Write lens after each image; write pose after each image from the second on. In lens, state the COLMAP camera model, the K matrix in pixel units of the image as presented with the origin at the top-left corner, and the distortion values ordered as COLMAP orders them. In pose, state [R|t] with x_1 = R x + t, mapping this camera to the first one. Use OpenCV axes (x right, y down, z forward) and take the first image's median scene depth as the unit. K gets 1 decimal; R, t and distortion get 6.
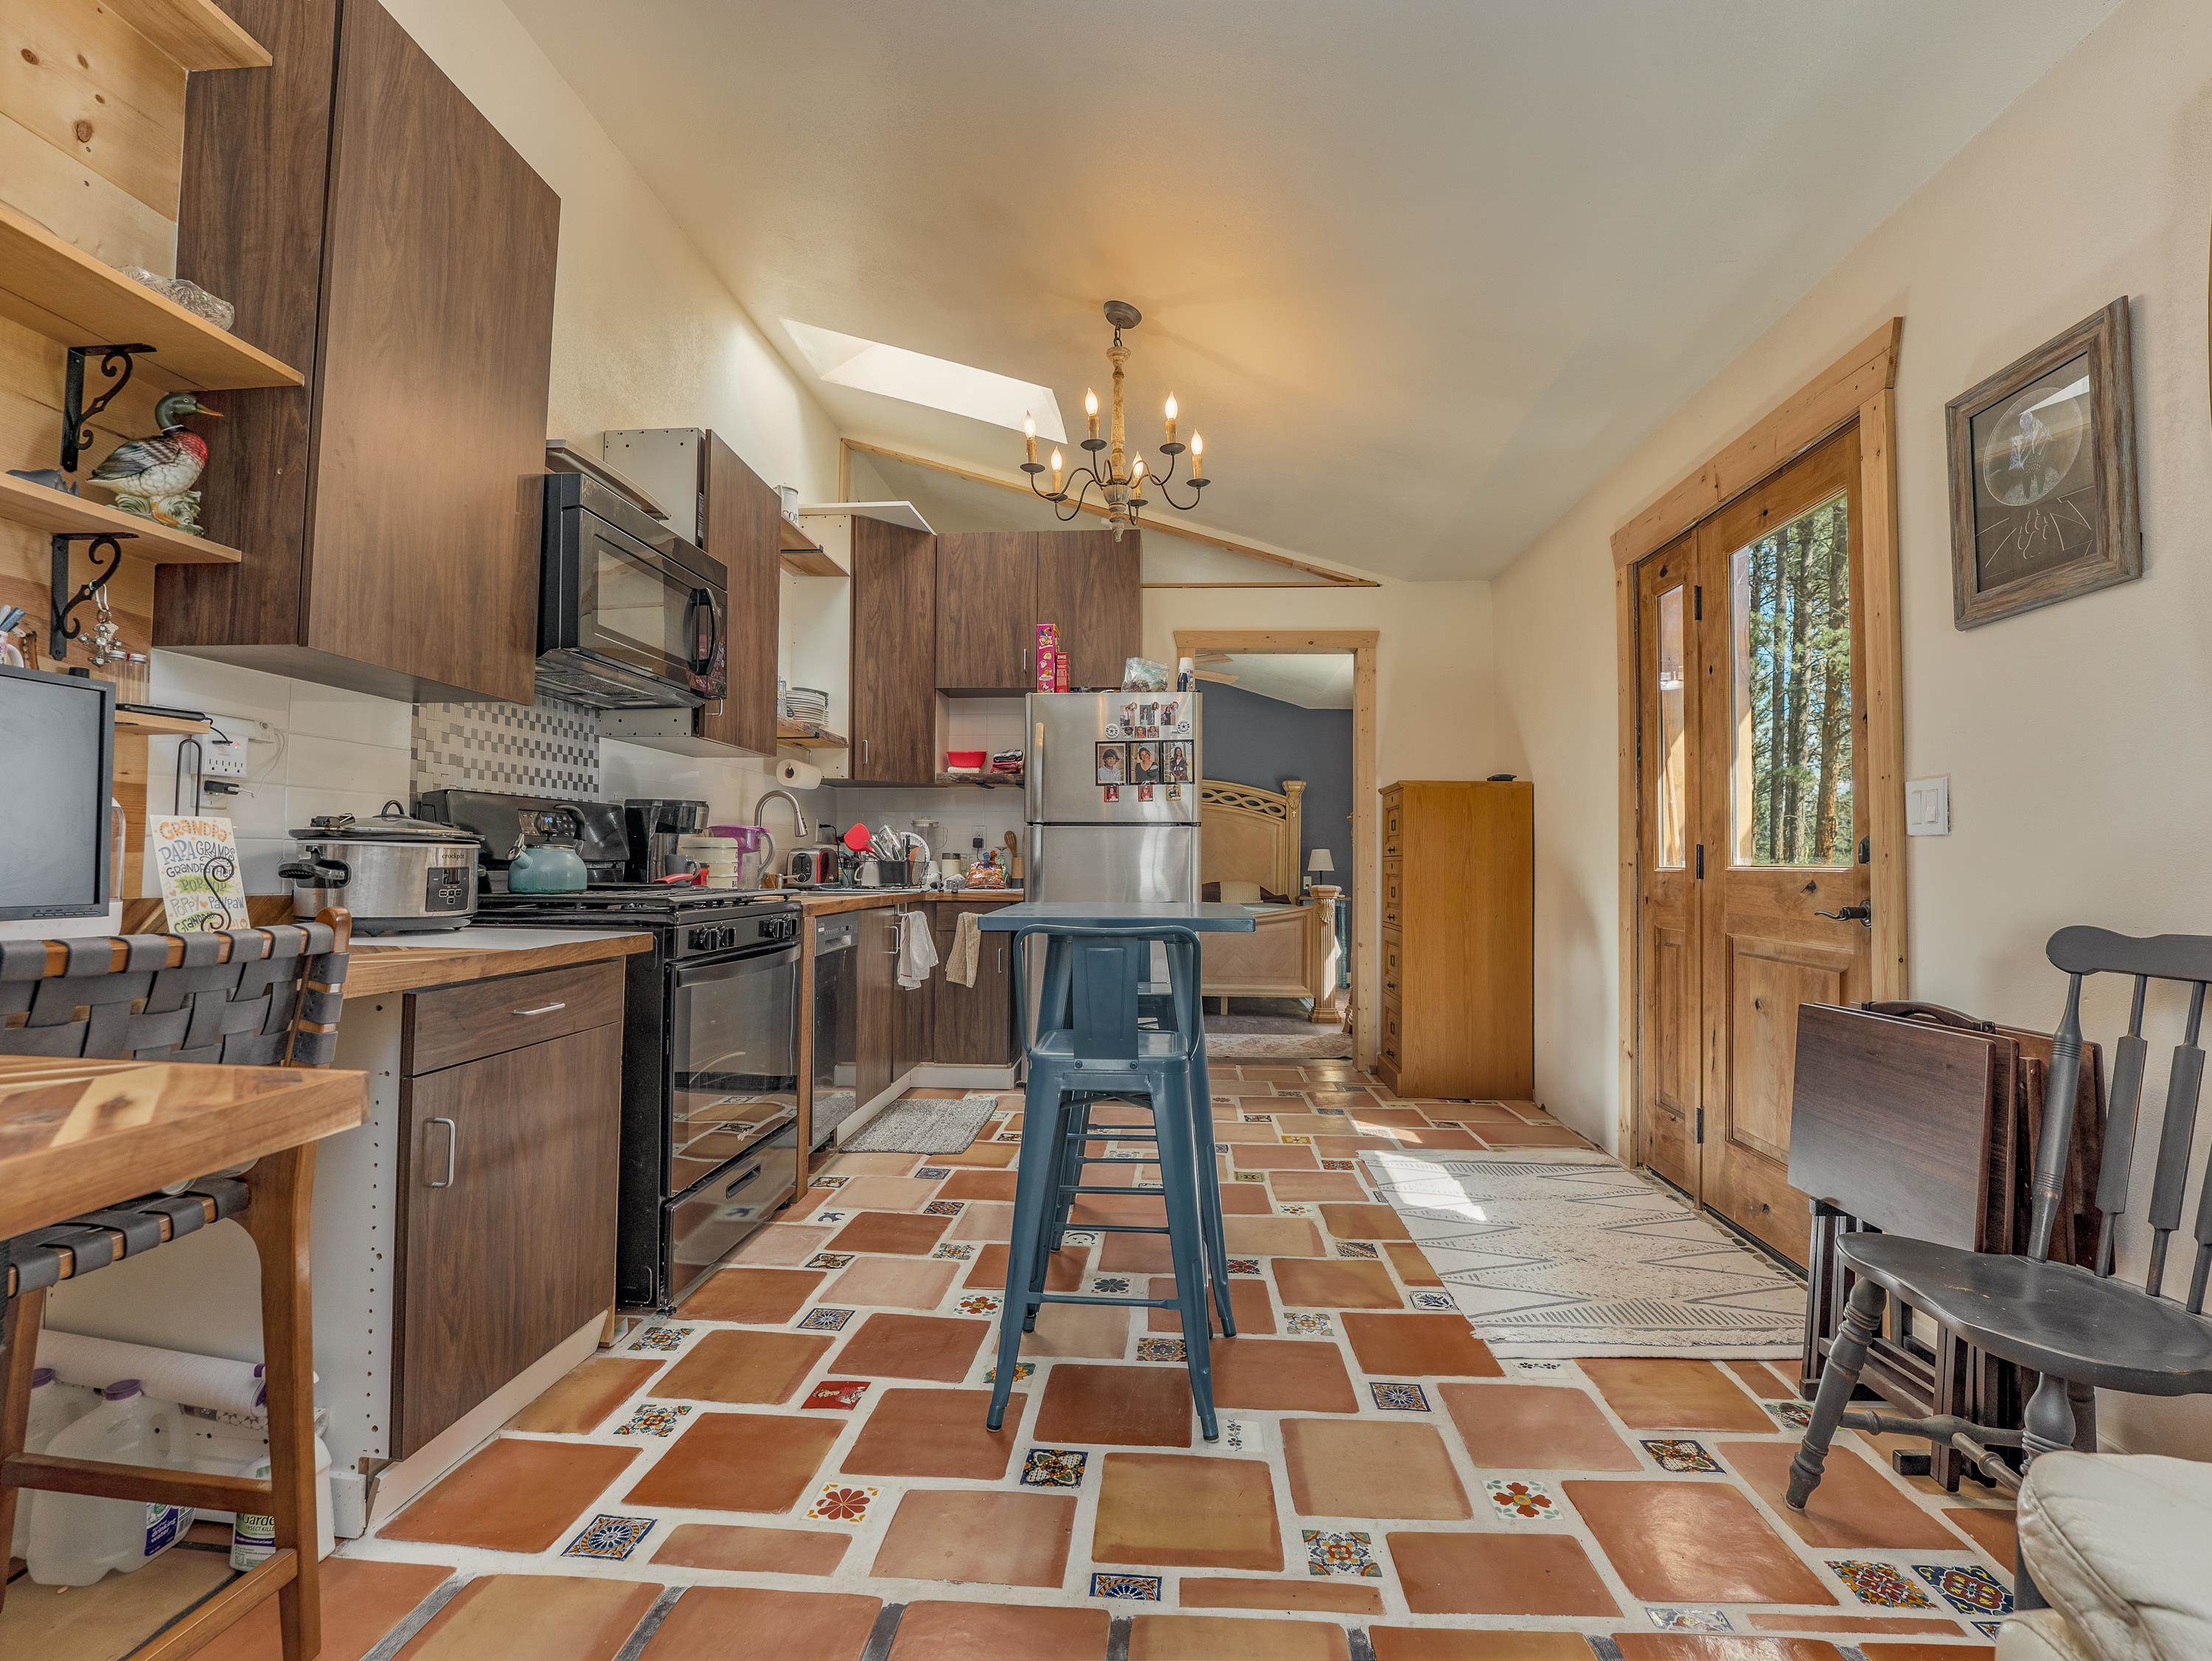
lens RADIAL K [[1001.1, 0, 1106.0], [0, 1001.1, 830.5], [0, 0, 1]] dist [-0.020558, 0.001088]
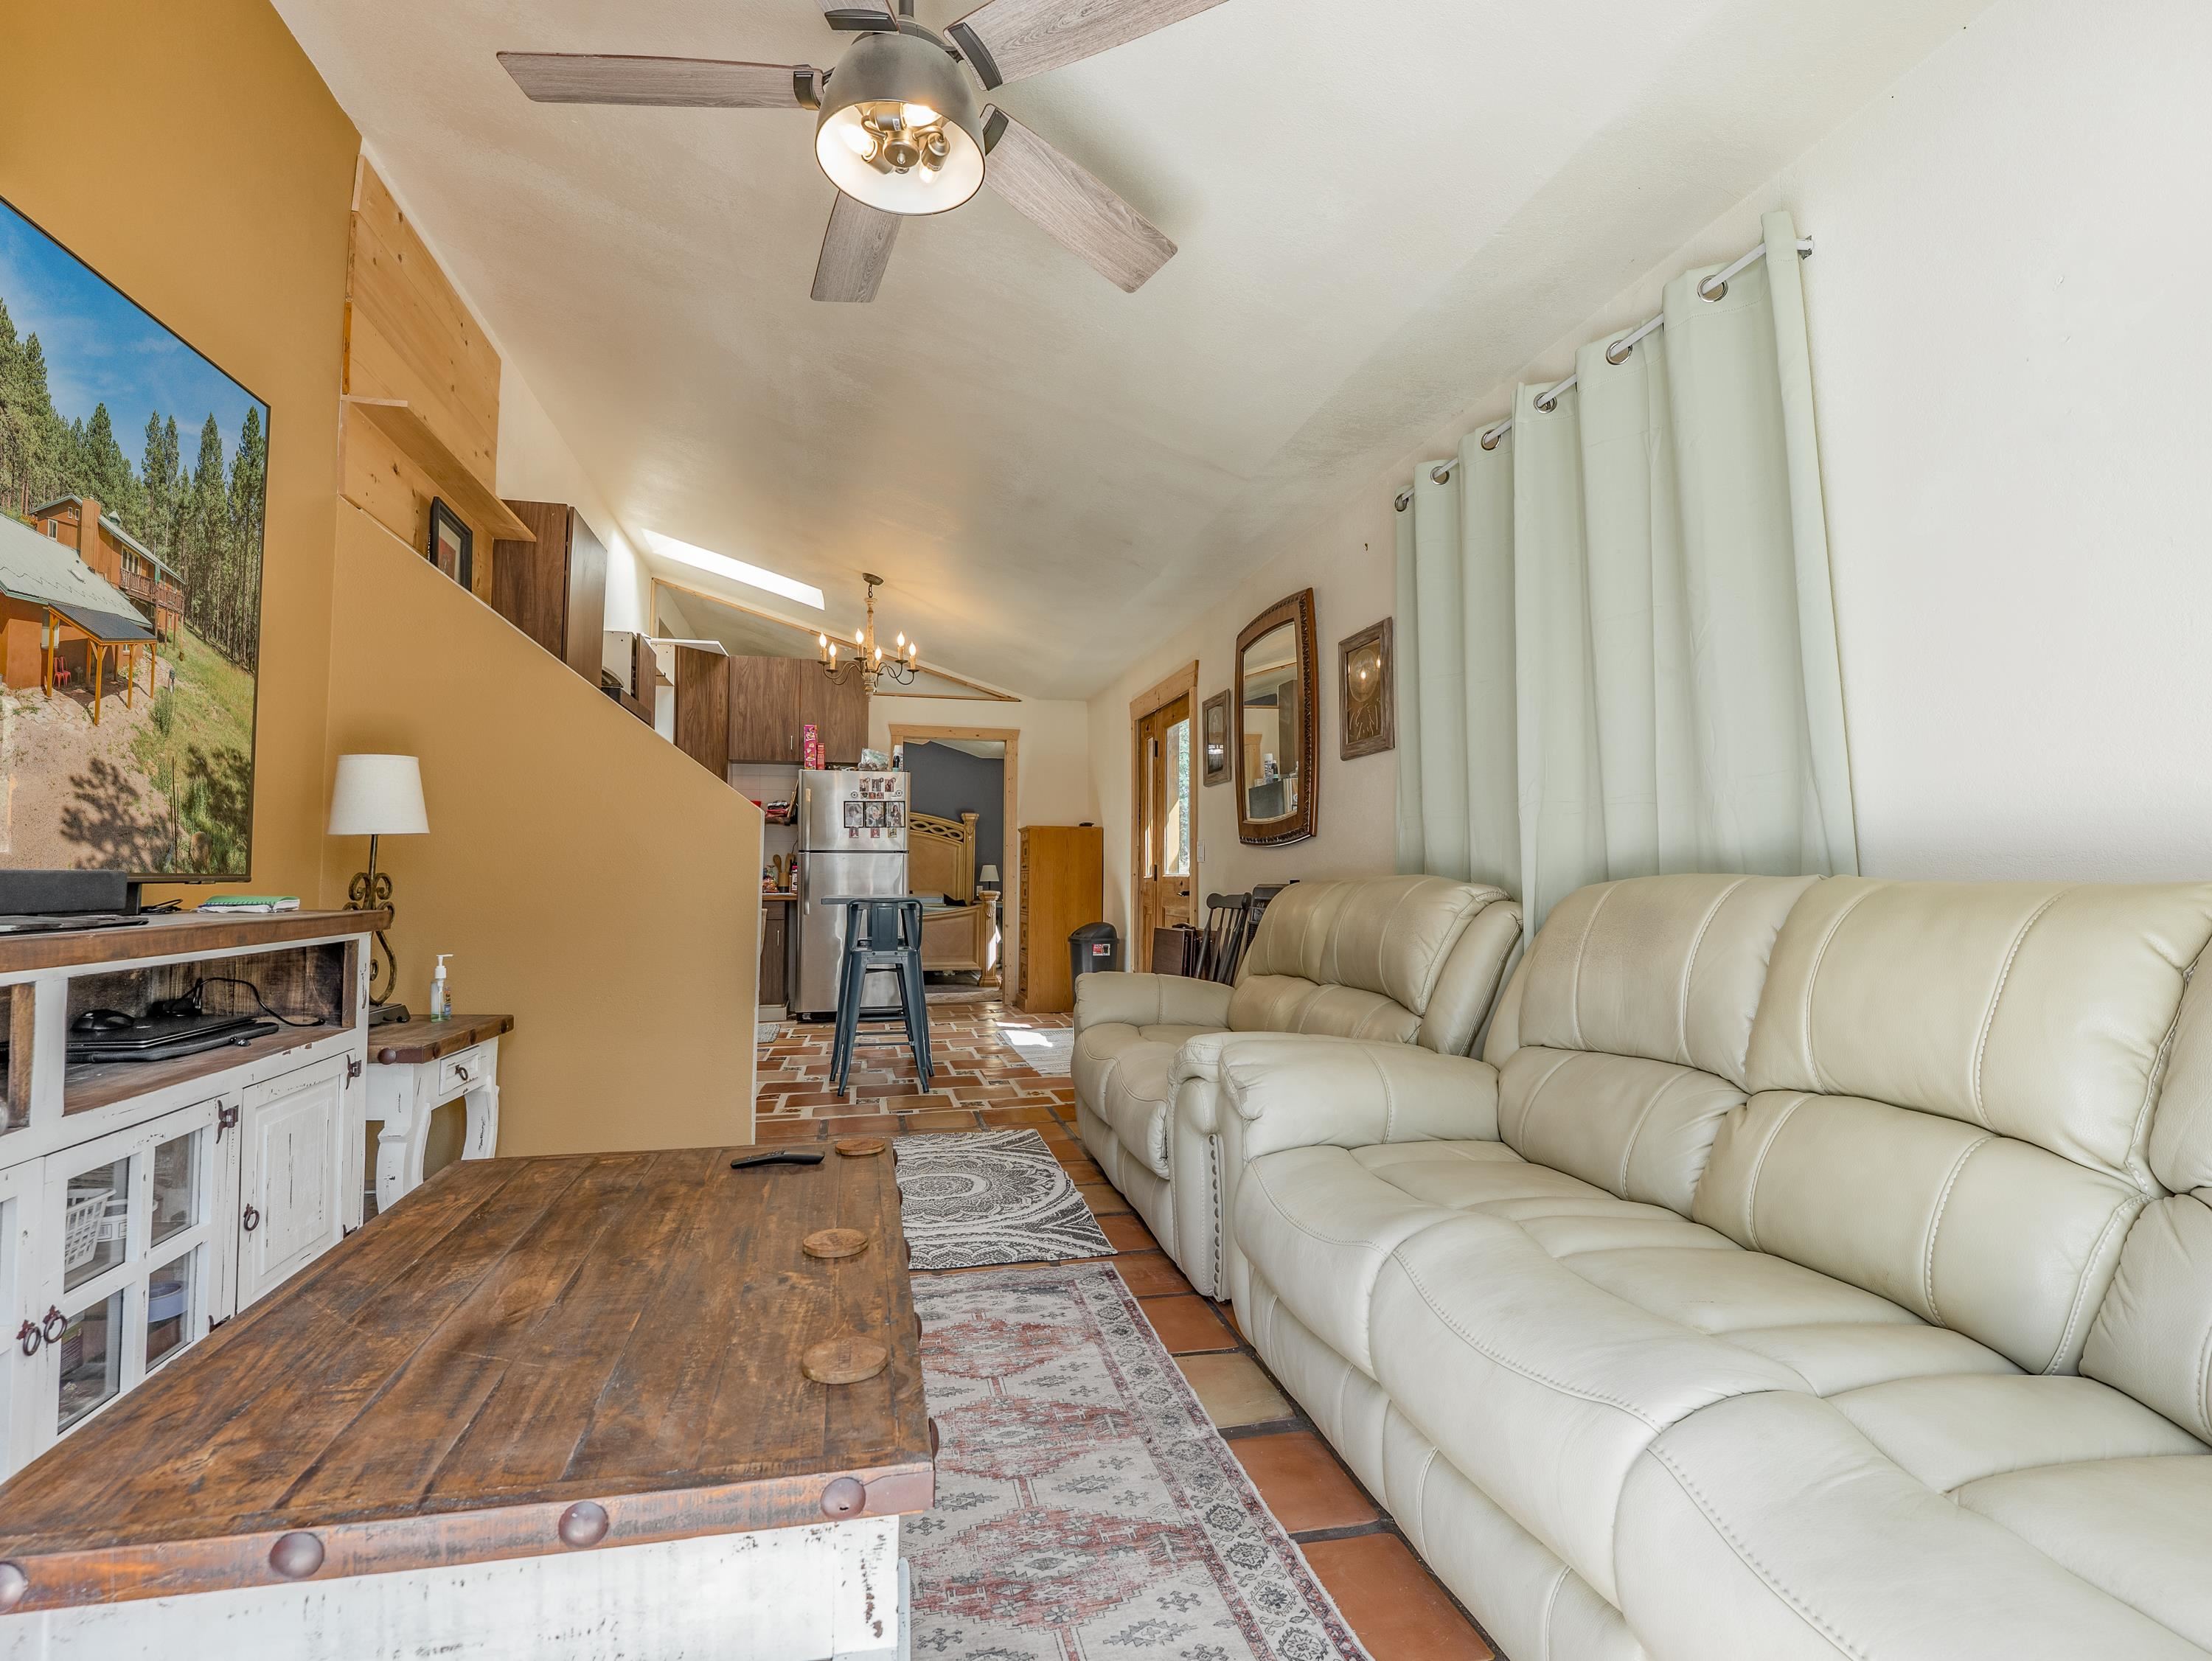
lens RADIAL K [[1022.8, 0, 1106.0], [0, 1022.8, 830.5], [0, 0, 1]] dist [-0.026494, 0.007273]
pose [[0.951946, 0.007664, 0.306170, -0.147963], [-0.003924, 0.999910, -0.012830, -0.027710], [-0.306241, 0.011012, 0.951890, -0.932772]]
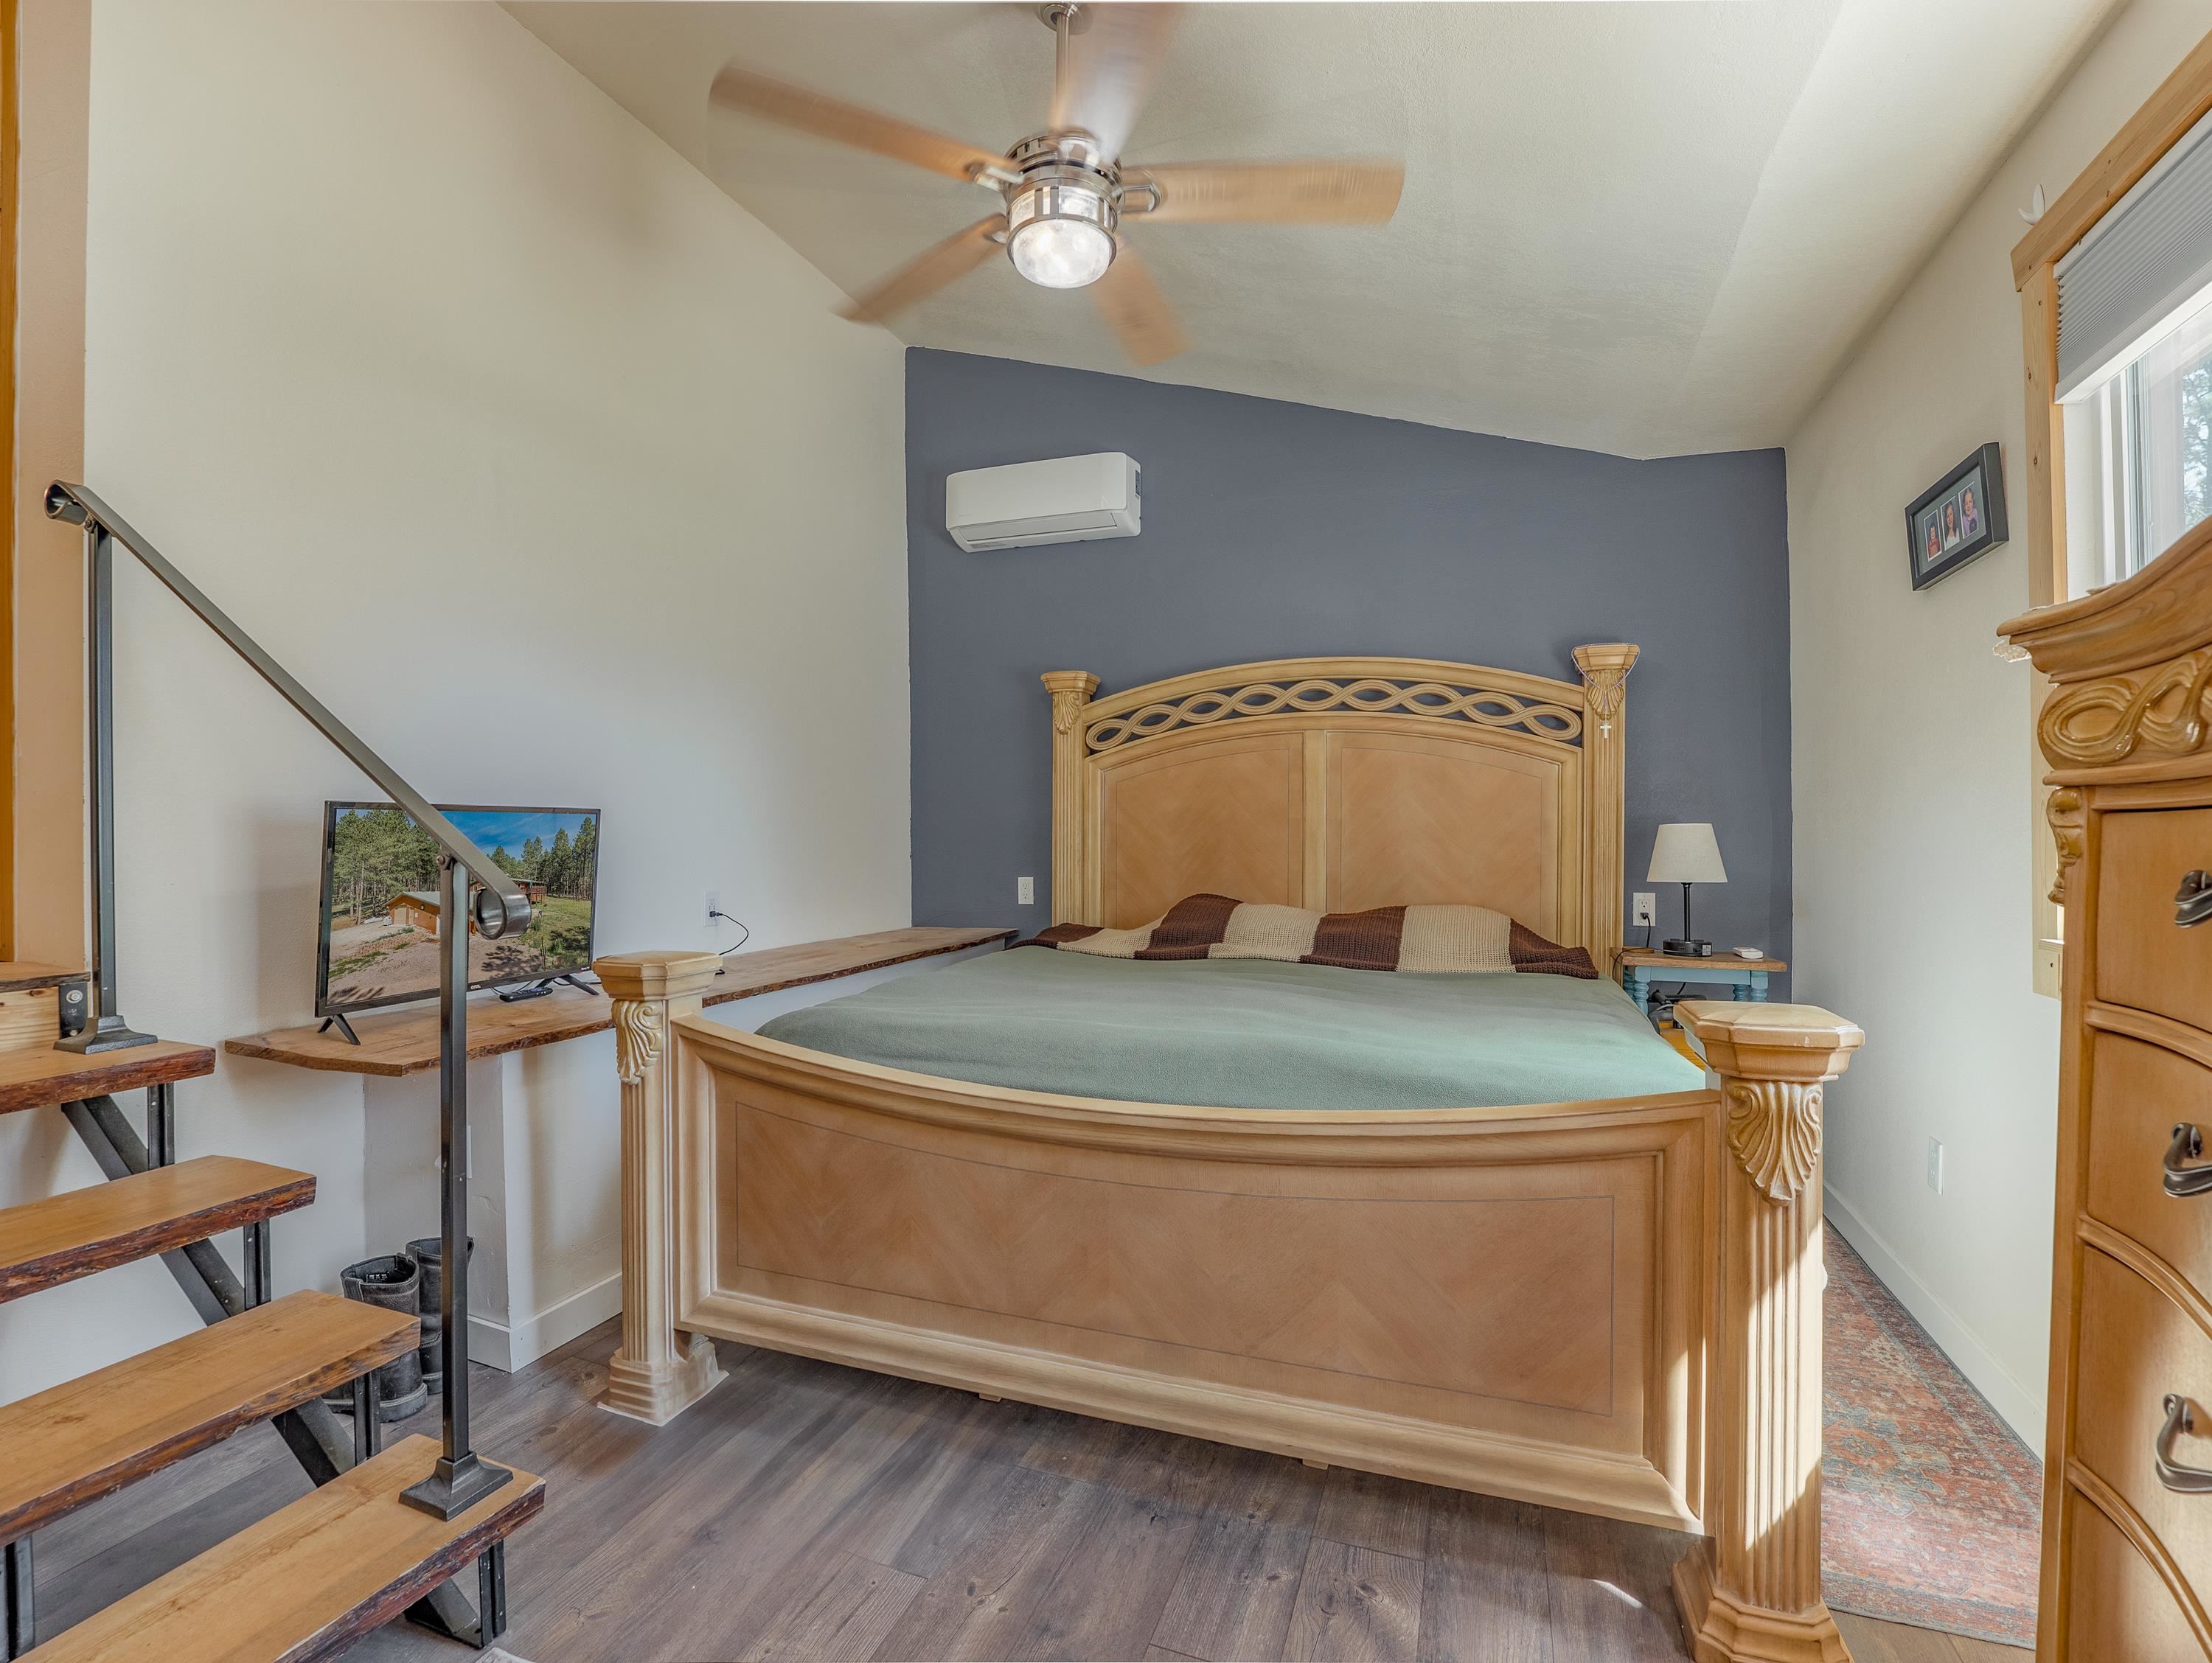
lens RADIAL K [[1022.8, 0, 1106.0], [0, 1022.8, 831.5], [0, 0, 1]] dist [-0.026494, 0.007273]
pose [[0.963204, -0.012247, -0.268491, 0.298687], [0.020996, 0.999337, 0.029737, 0.017266], [0.267949, -0.034280, 0.962823, 1.591124]]
